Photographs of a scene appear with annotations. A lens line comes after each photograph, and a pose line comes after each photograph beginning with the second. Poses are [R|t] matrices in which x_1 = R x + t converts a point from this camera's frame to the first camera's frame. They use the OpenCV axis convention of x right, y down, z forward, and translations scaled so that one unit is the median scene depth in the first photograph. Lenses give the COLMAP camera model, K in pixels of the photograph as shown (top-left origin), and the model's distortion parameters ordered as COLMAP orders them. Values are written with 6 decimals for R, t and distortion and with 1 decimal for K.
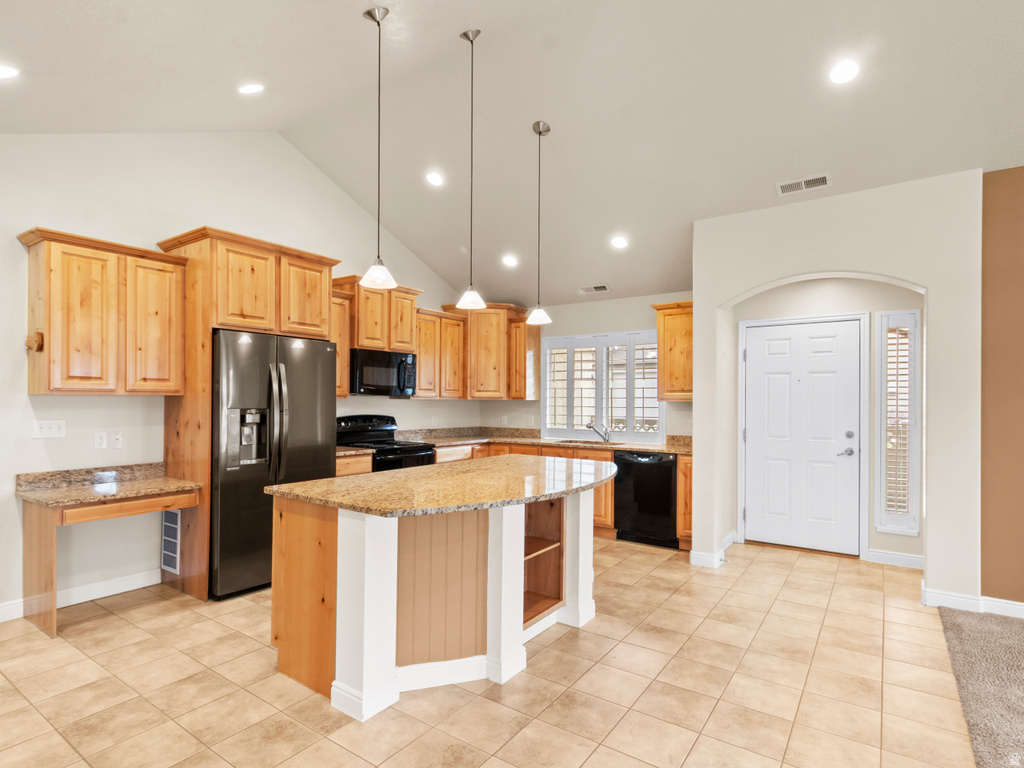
lens RADIAL K [[538.6, 0, 521.5], [0, 538.6, 402.5], [0, 0, 1]] dist [0.001876, 0.000369]
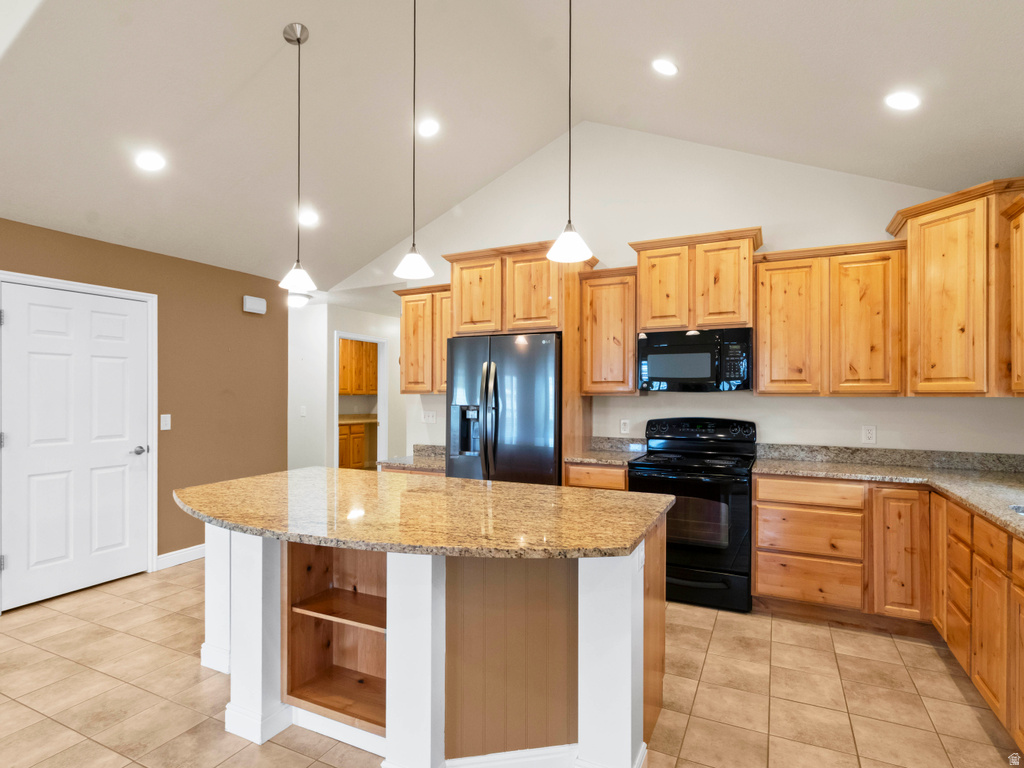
lens RADIAL K [[541.6, 0, 501.9], [0, 541.6, 393.8], [0, 0, 1]] dist [0.002631, 0.000767]
pose [[0.132862, -0.012944, -0.991050, 0.553879], [-0.007051, 0.999877, -0.014004, 0.002552], [0.991109, 0.008849, 0.132754, 0.834340]]
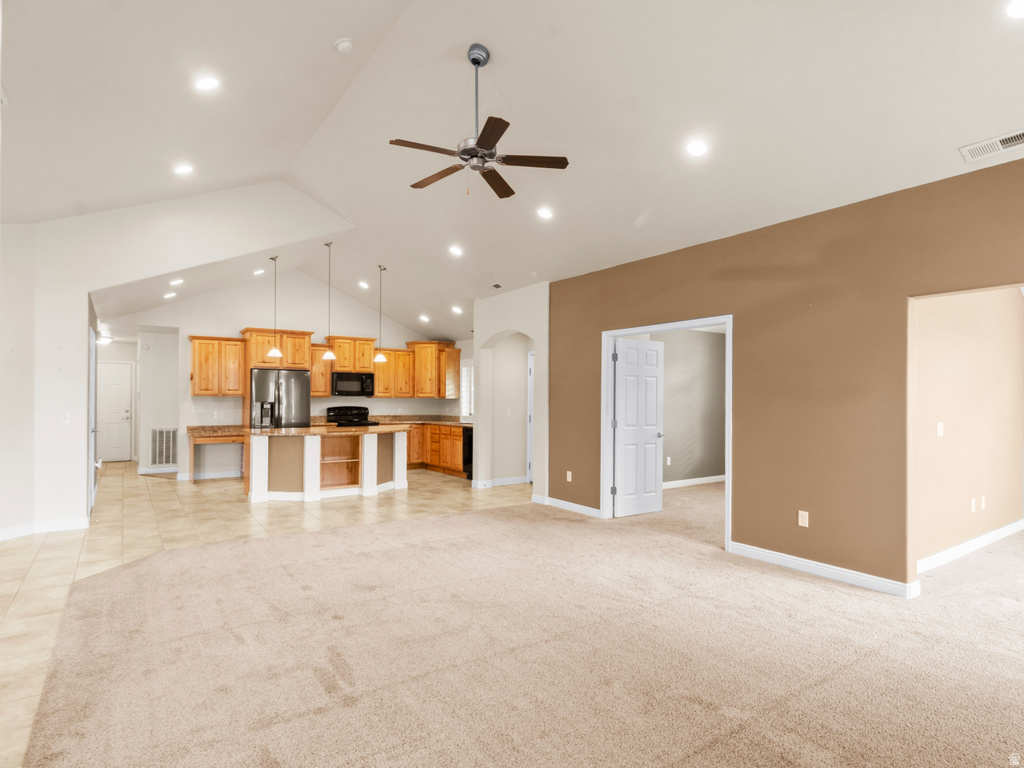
lens RADIAL K [[563.7, 0, 515.4], [0, 563.7, 402.0], [0, 0, 1]] dist [0.015210, 0.000230]
pose [[0.934517, 0.001707, -0.355913, 1.259387], [-0.001526, 0.999999, 0.000790, 0.006952], [0.355914, -0.000196, 0.934519, -0.829685]]
